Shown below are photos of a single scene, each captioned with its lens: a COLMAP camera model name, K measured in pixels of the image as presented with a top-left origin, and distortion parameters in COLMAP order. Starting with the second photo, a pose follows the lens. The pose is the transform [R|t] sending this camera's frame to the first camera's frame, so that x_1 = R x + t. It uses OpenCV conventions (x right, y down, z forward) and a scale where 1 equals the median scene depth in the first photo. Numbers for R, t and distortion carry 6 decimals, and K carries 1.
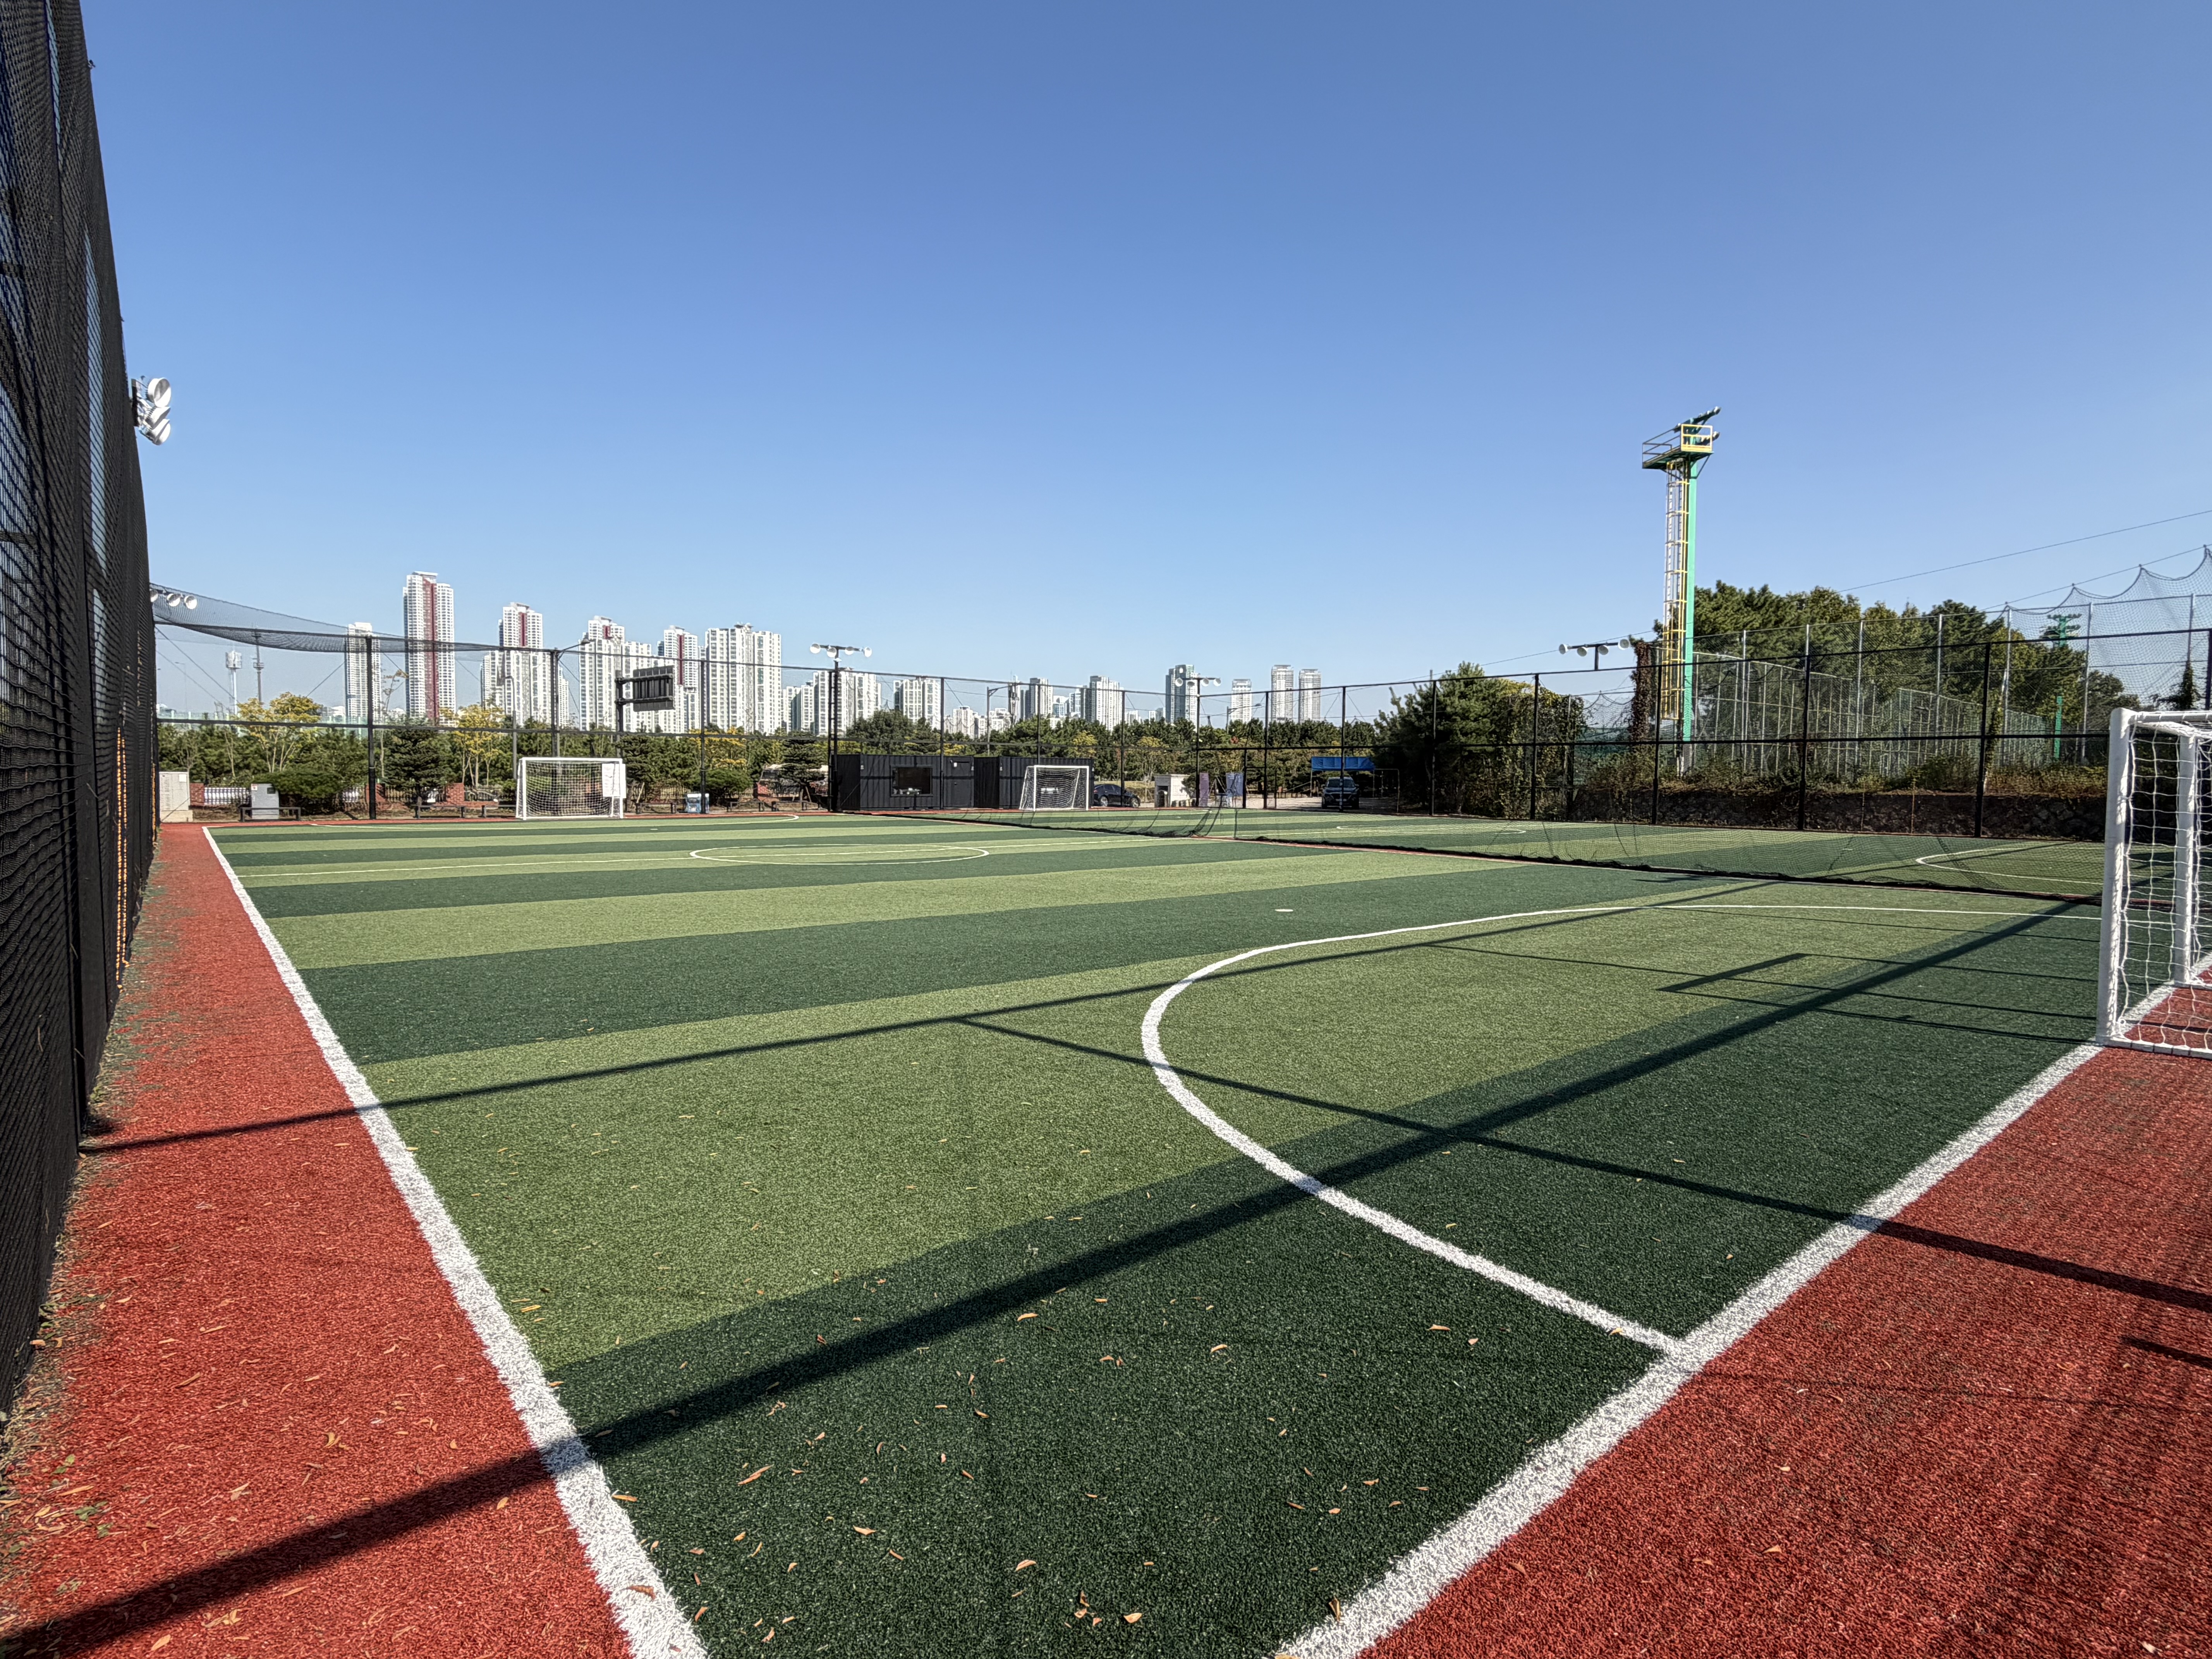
lens RADIAL K [[1112.7, 0, 1106.7], [0, 1112.7, 847.3], [0, 0, 1]] dist [0.000654, -0.001921]
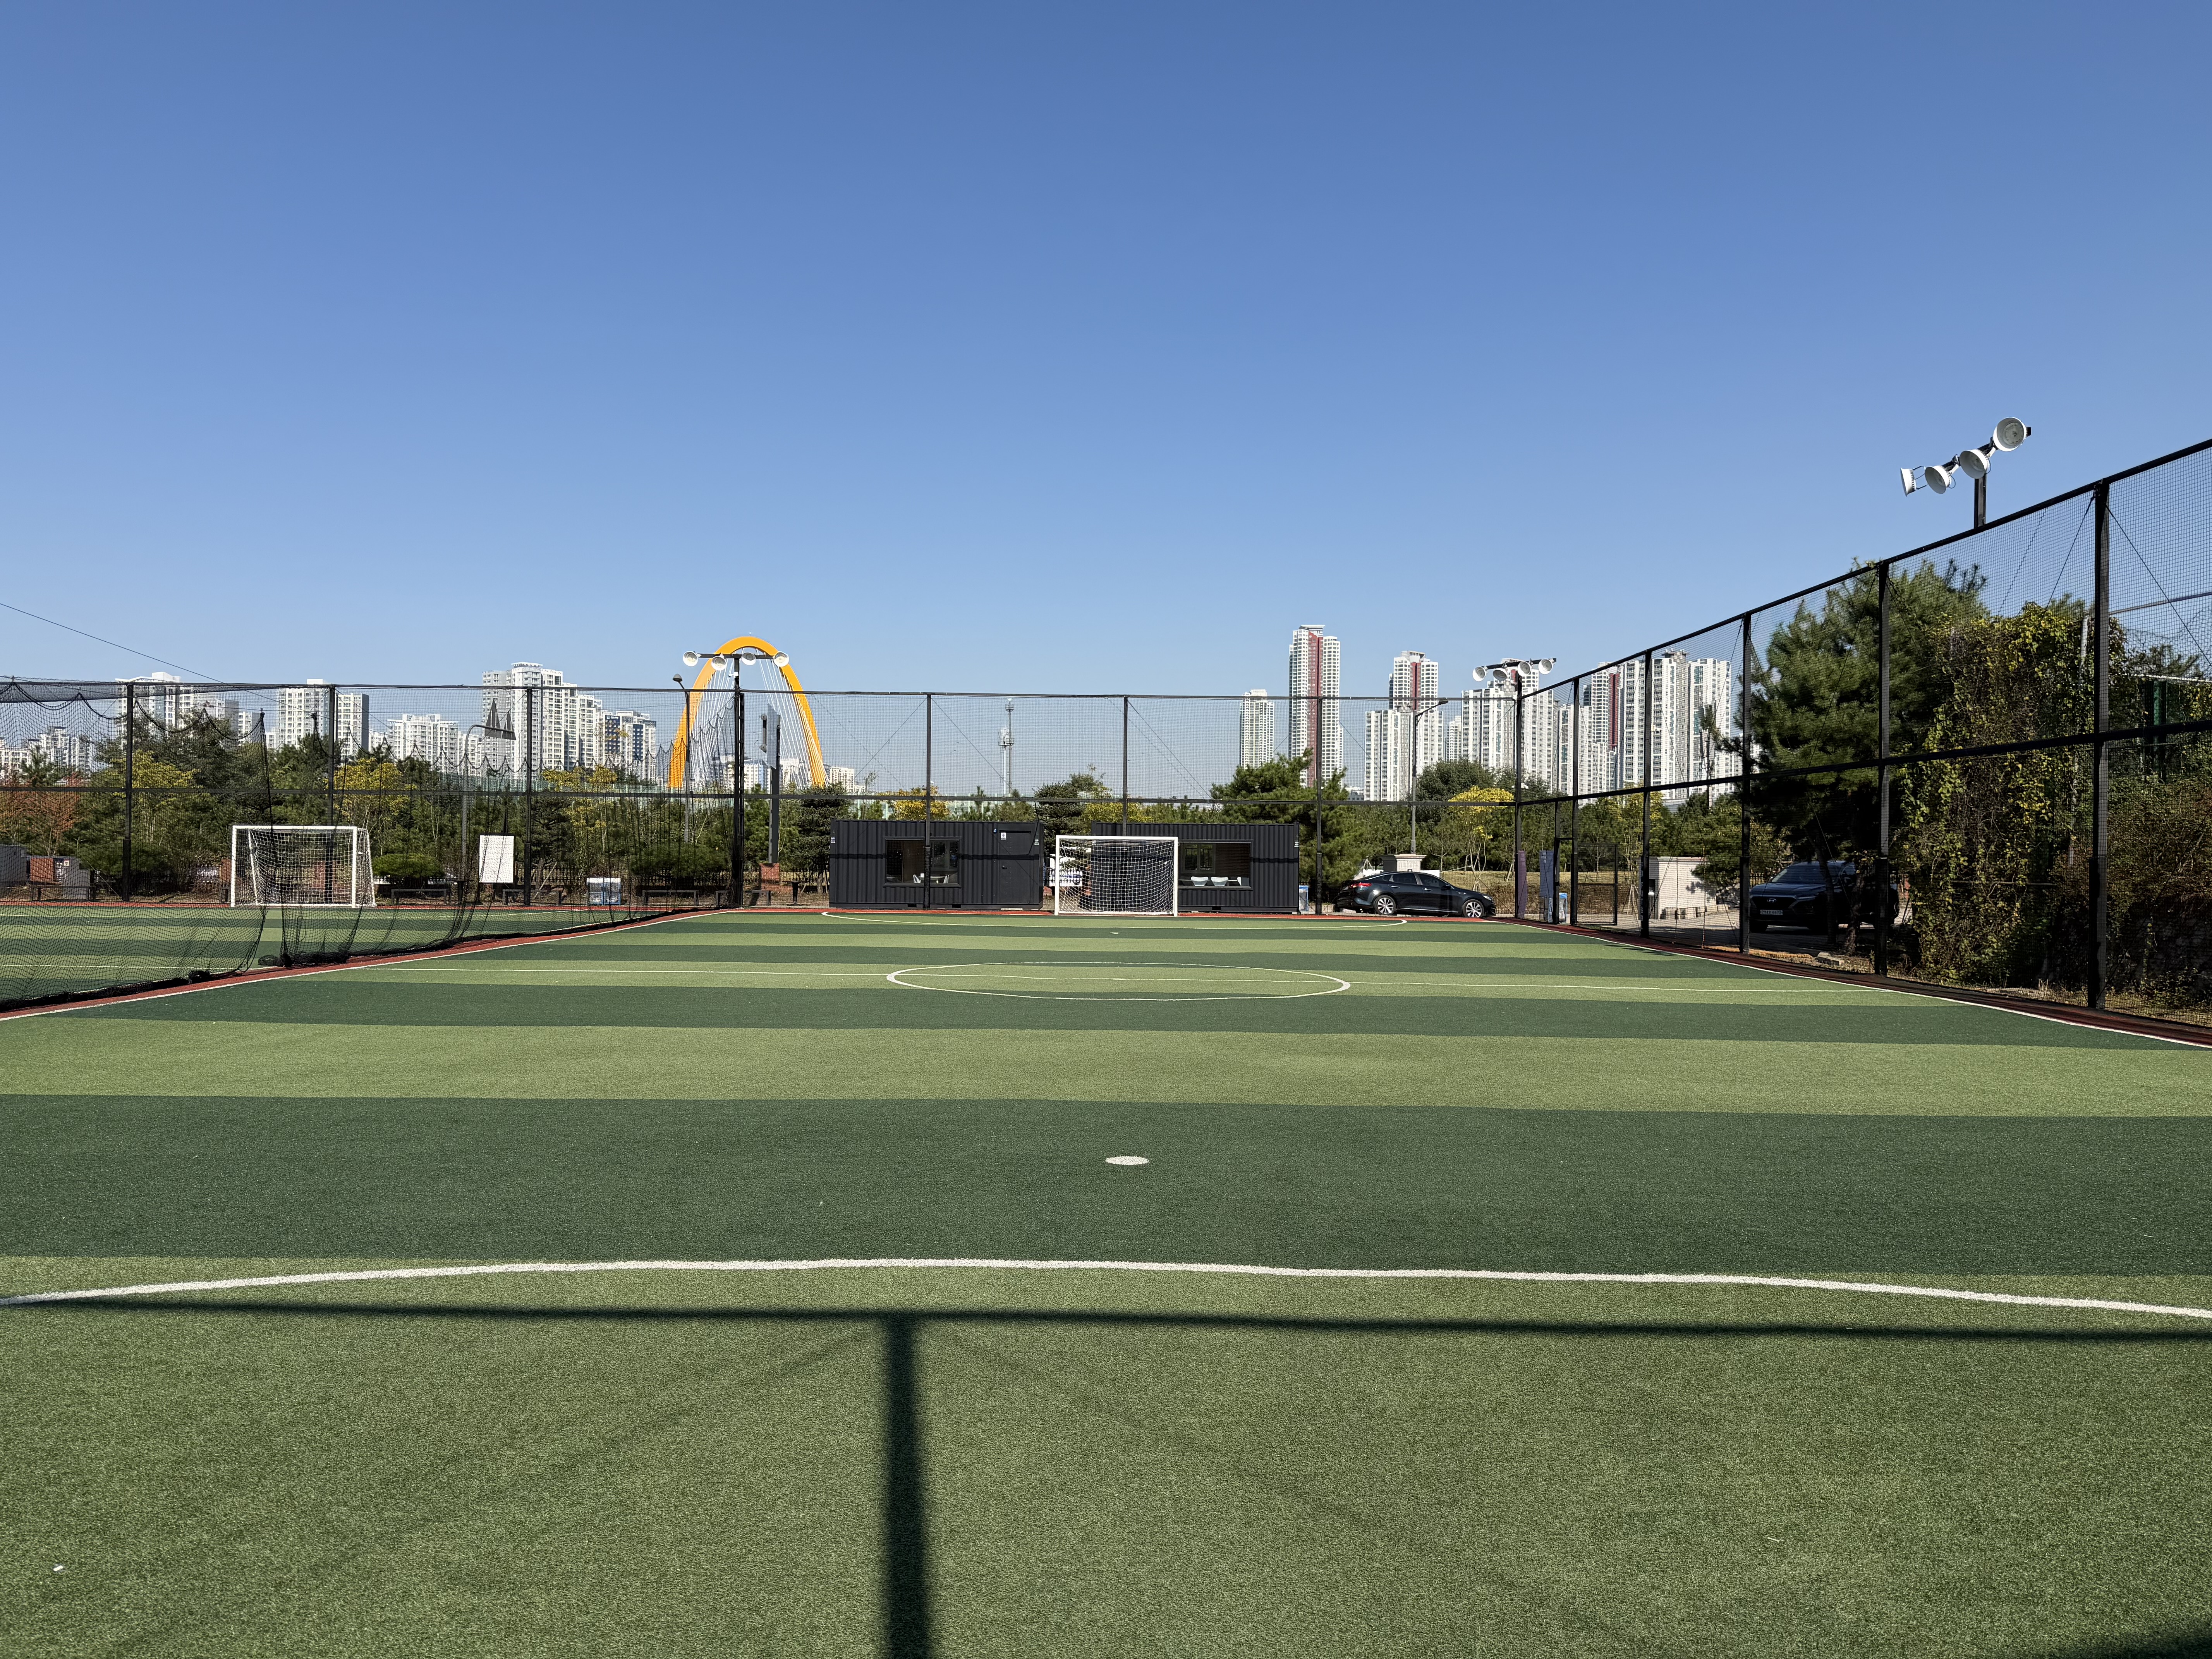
lens RADIAL K [[1541.8, 0, 1103.2], [0, 1541.8, 832.4], [0, 0, 1]] dist [0.042056, -0.040866]
pose [[0.761944, -0.009422, -0.647574, 0.504555], [-0.046724, 0.996489, -0.069474, -0.024002], [0.645955, 0.083193, 0.758829, 0.459552]]
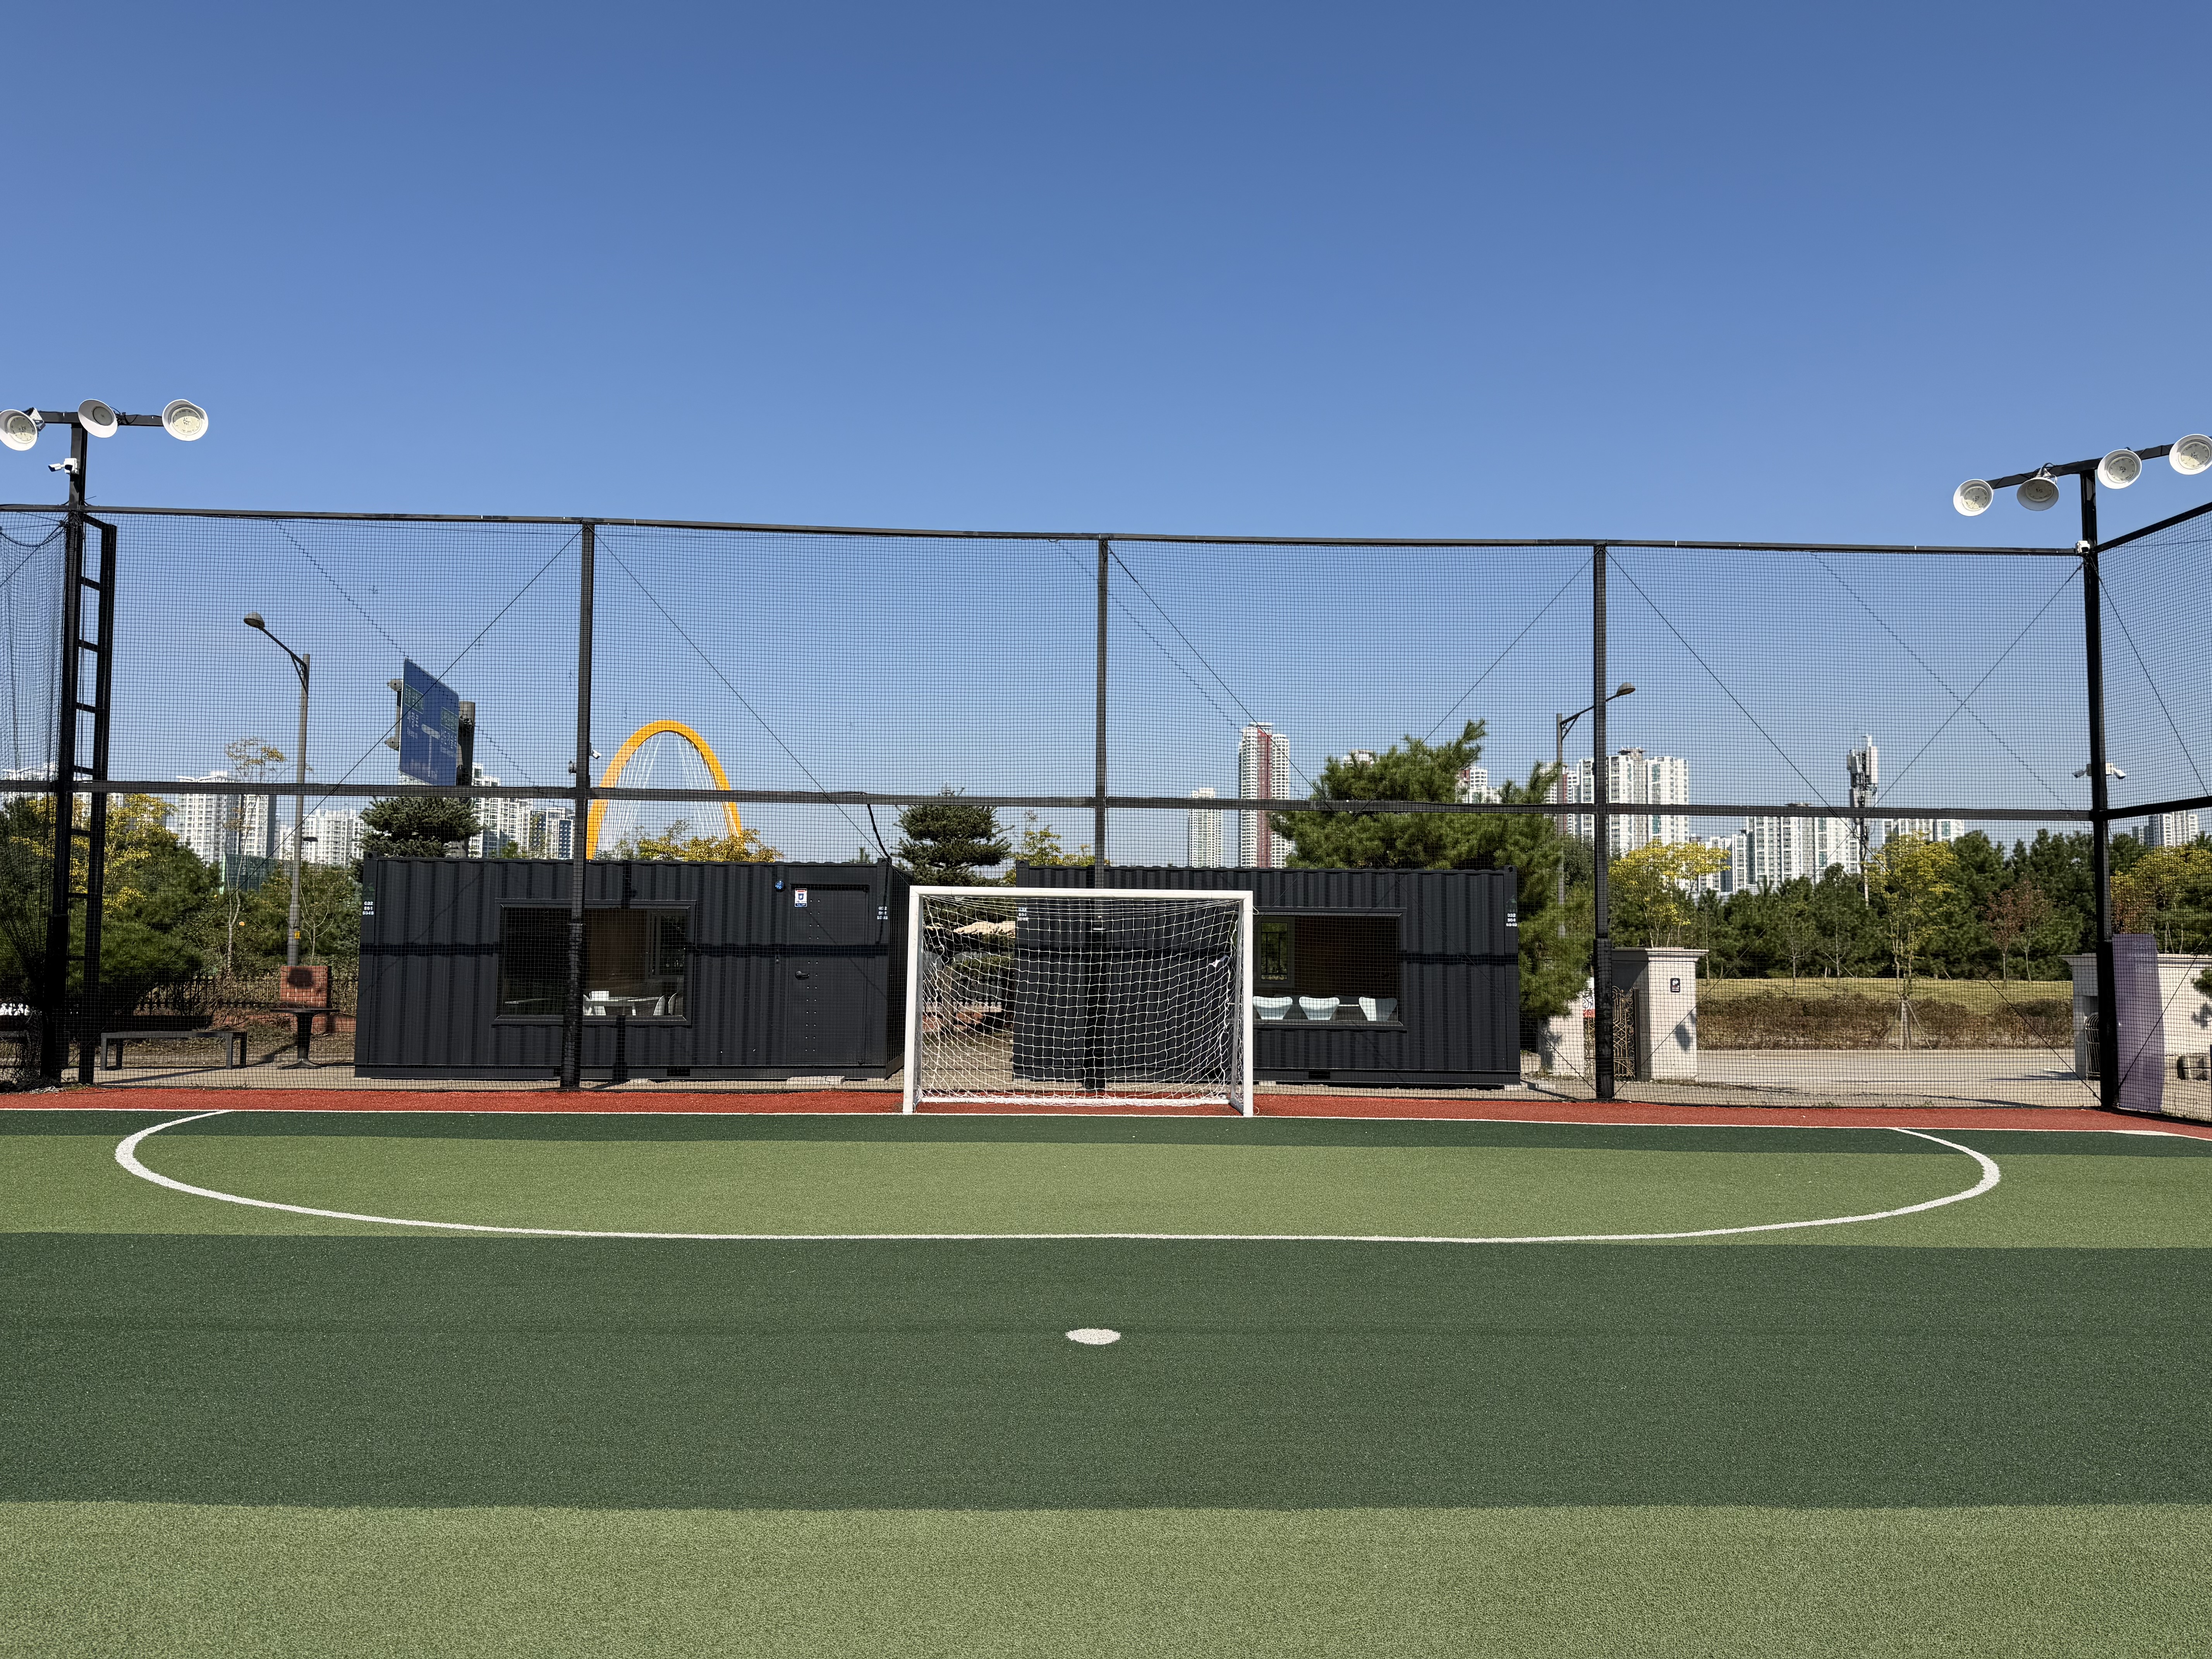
lens RADIAL K [[1541.8, 0, 1109.3], [0, 1541.8, 838.4], [0, 0, 1]] dist [0.042056, -0.040866]
pose [[0.786493, -0.046660, -0.615835, 0.145703], [-0.044880, 0.990188, -0.132340, -0.051846], [0.615967, 0.131723, 0.776681, 0.882943]]
